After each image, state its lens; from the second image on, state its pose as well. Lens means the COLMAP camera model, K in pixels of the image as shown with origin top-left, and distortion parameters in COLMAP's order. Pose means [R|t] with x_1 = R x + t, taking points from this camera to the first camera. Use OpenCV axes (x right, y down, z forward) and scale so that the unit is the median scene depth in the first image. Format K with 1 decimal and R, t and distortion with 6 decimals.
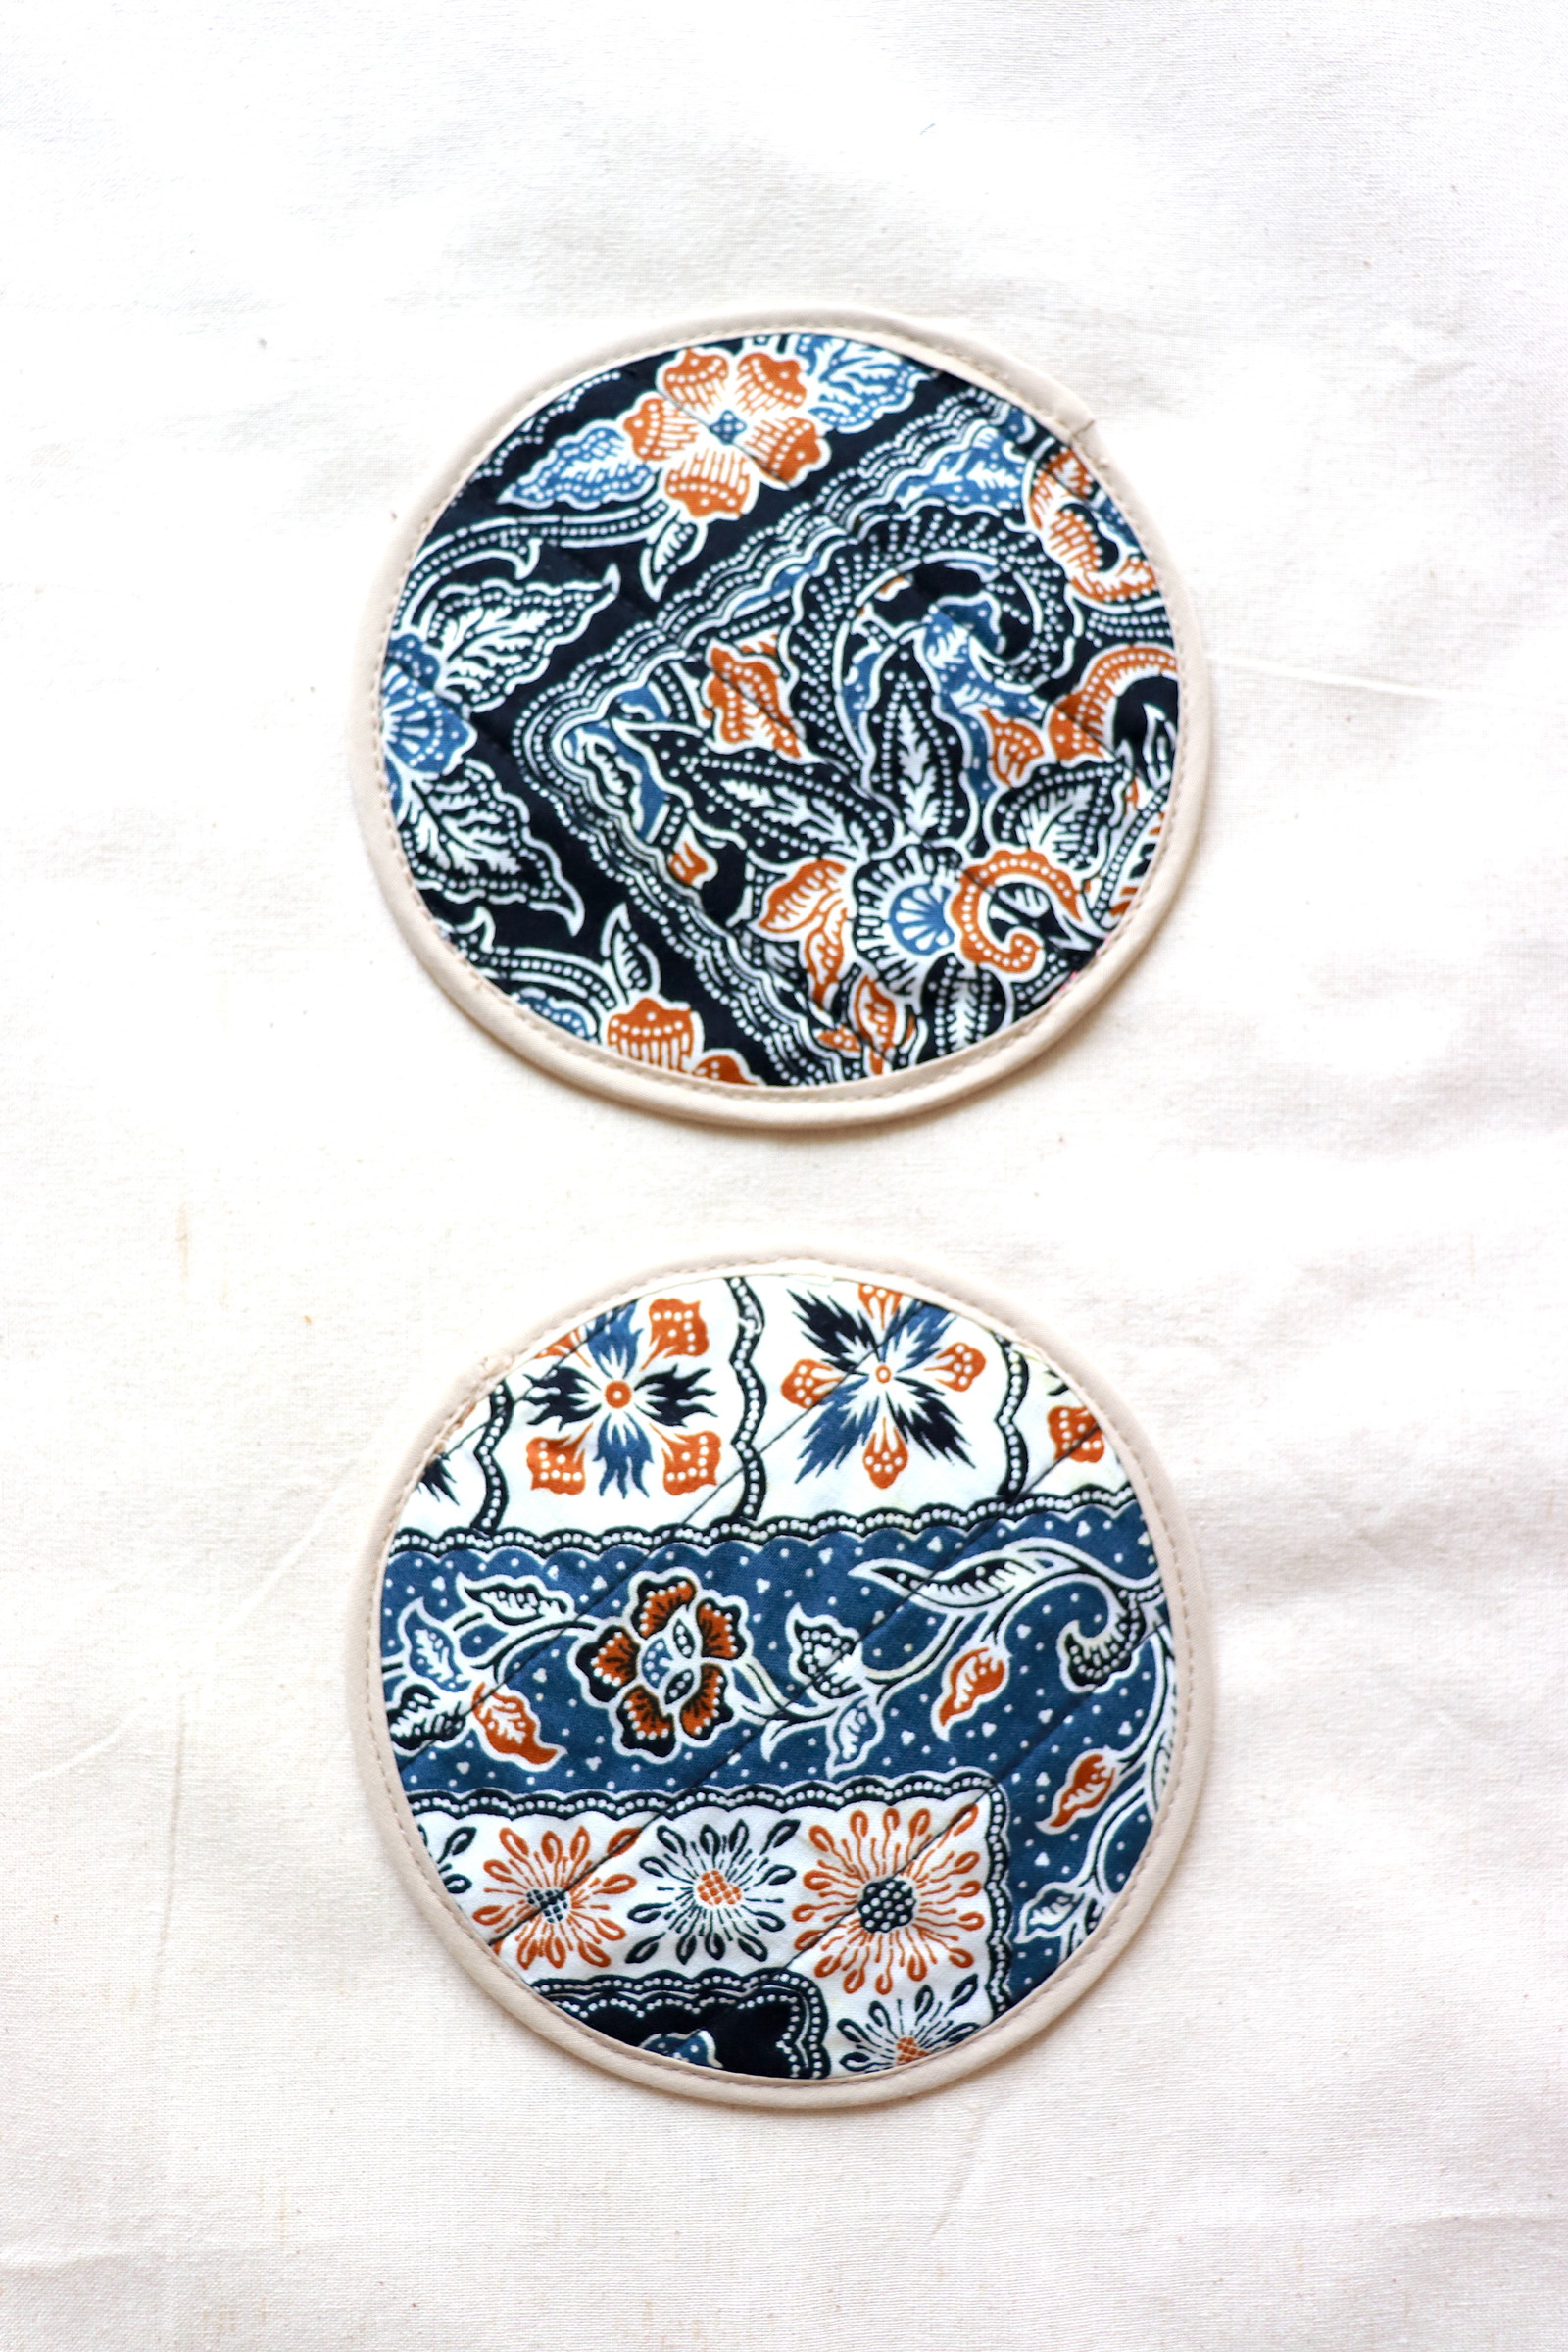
lens RADIAL K [[1942.3, 0, 762.4], [0, 1942.3, 1181.0], [0, 0, 1]] dist [-0.107074, -0.003576]
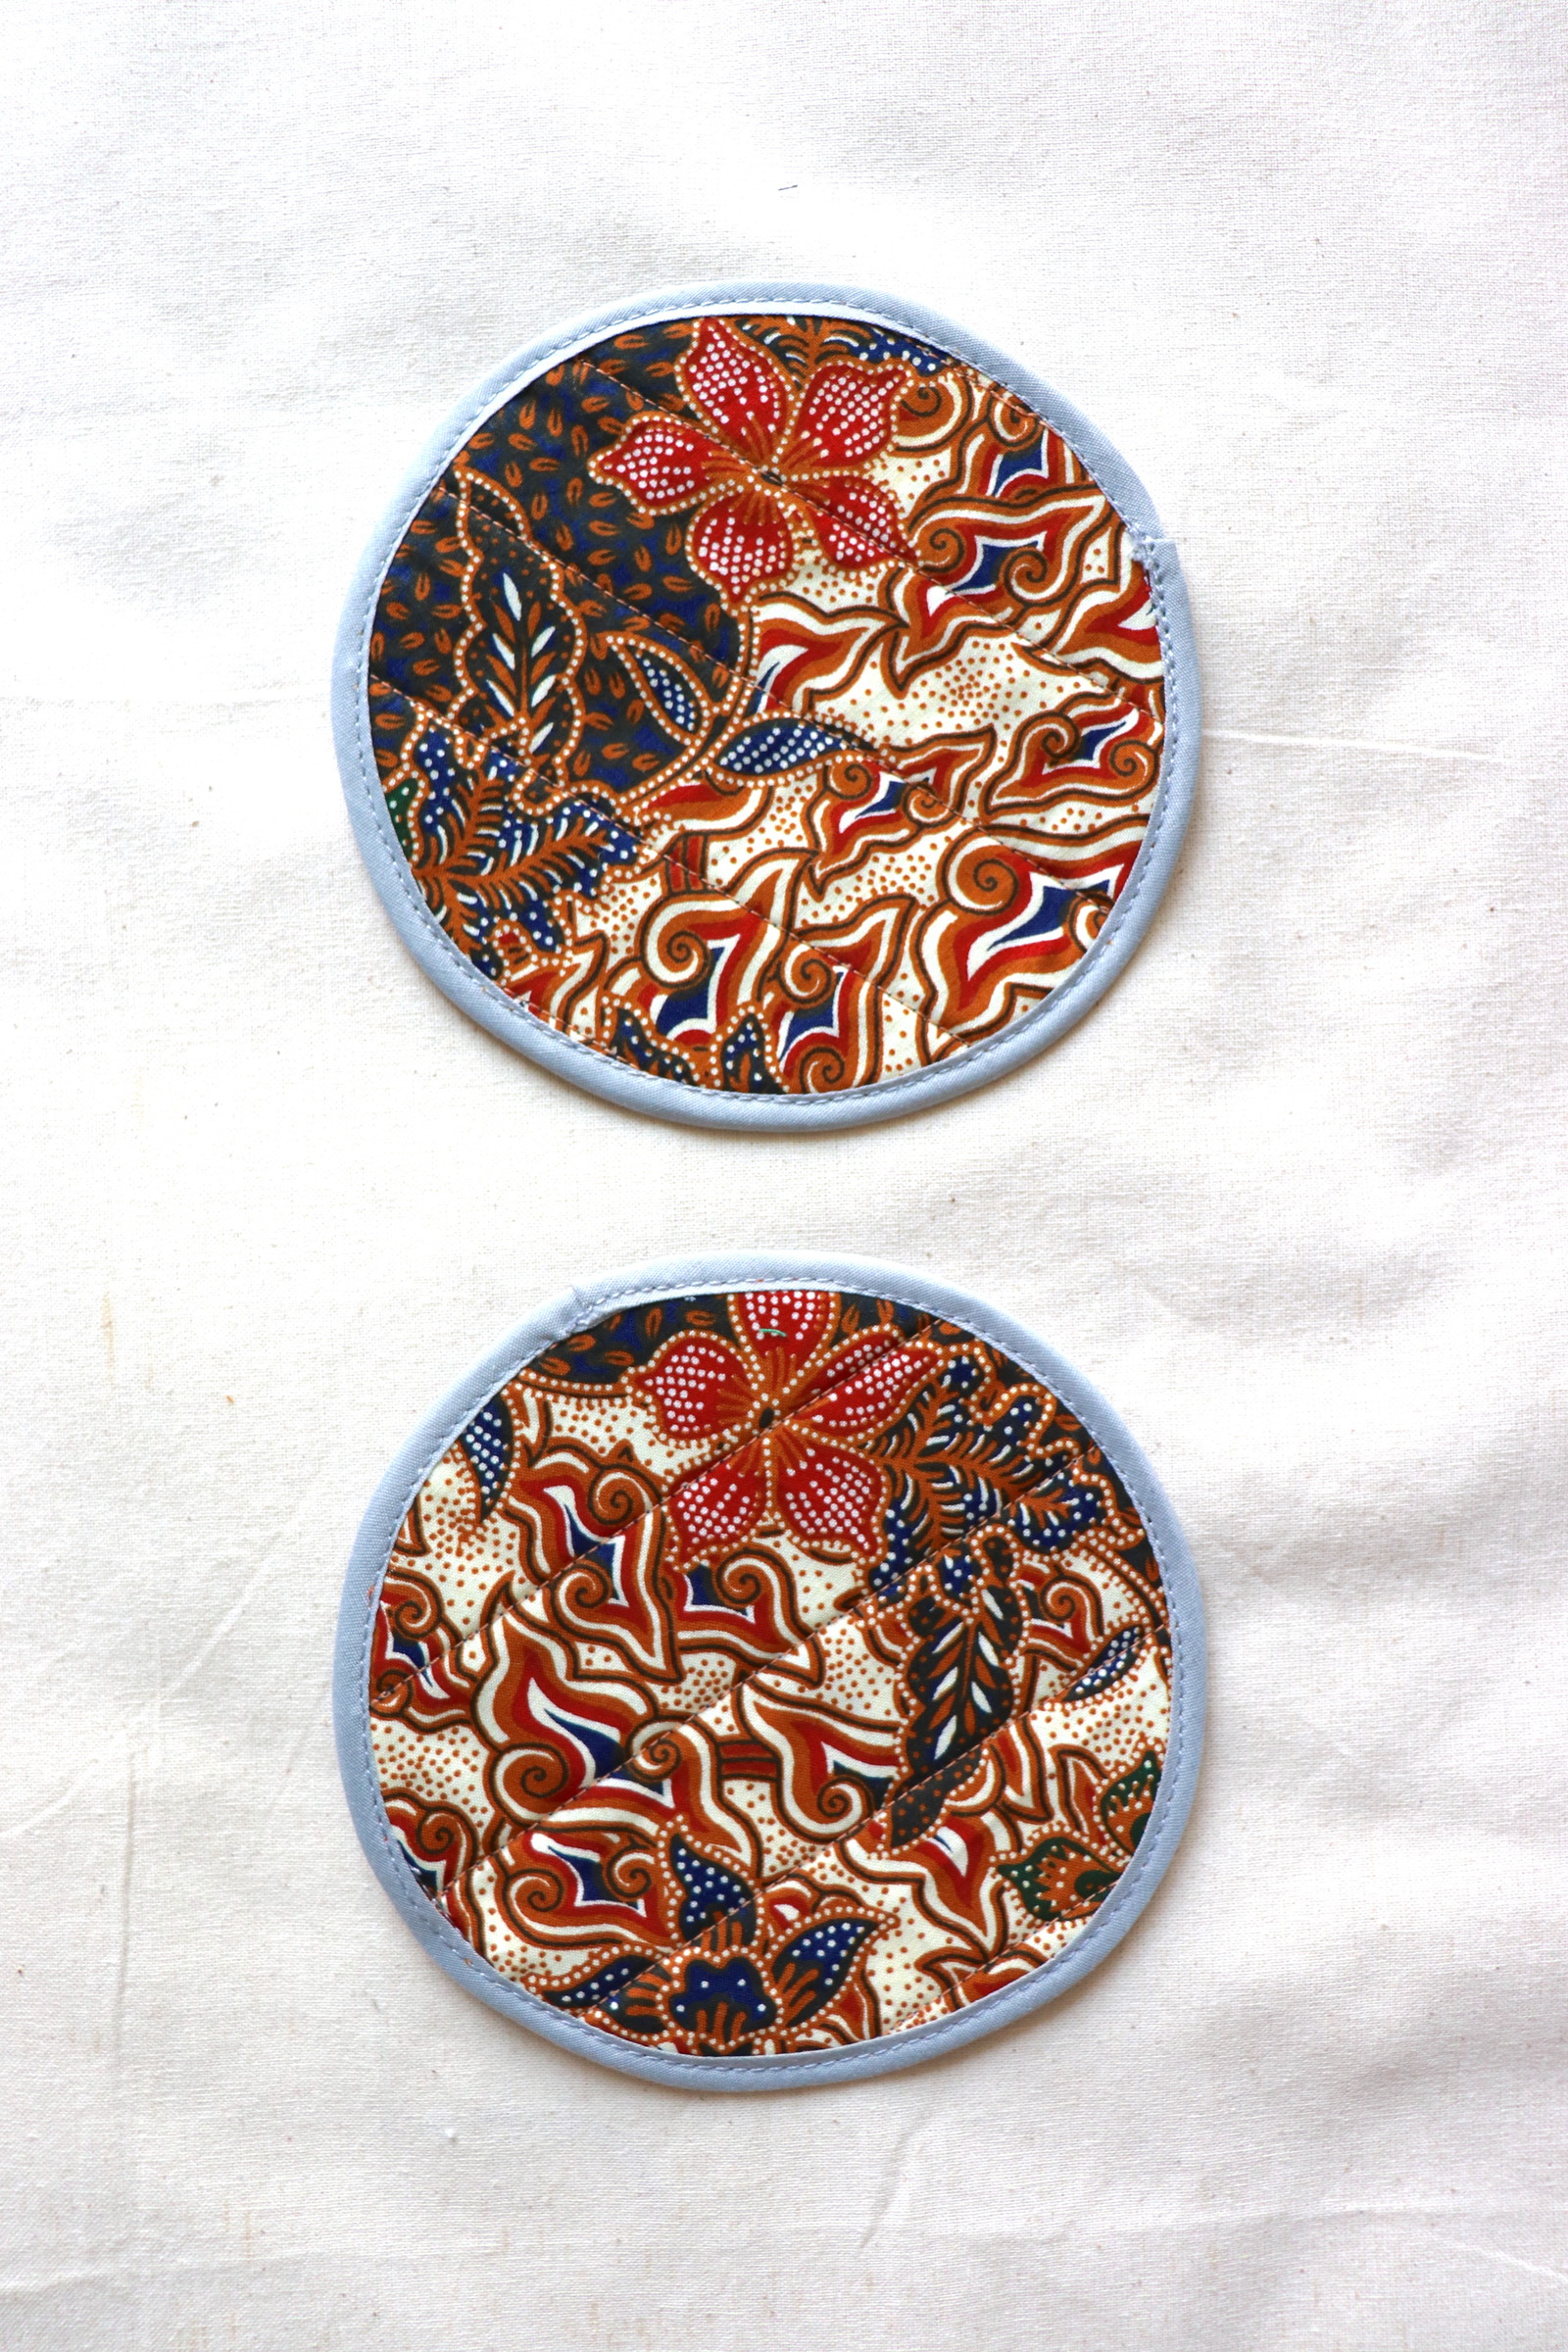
lens RADIAL K [[2048.9, 0, 755.5], [0, 2048.9, 1205.1], [0, 0, 1]] dist [-0.117071, 0.016722]
pose [[0.998348, -0.034537, 0.045927, 0.000519], [0.035517, 0.999155, -0.020698, 0.000049], [-0.045174, 0.022295, 0.998730, -0.111861]]
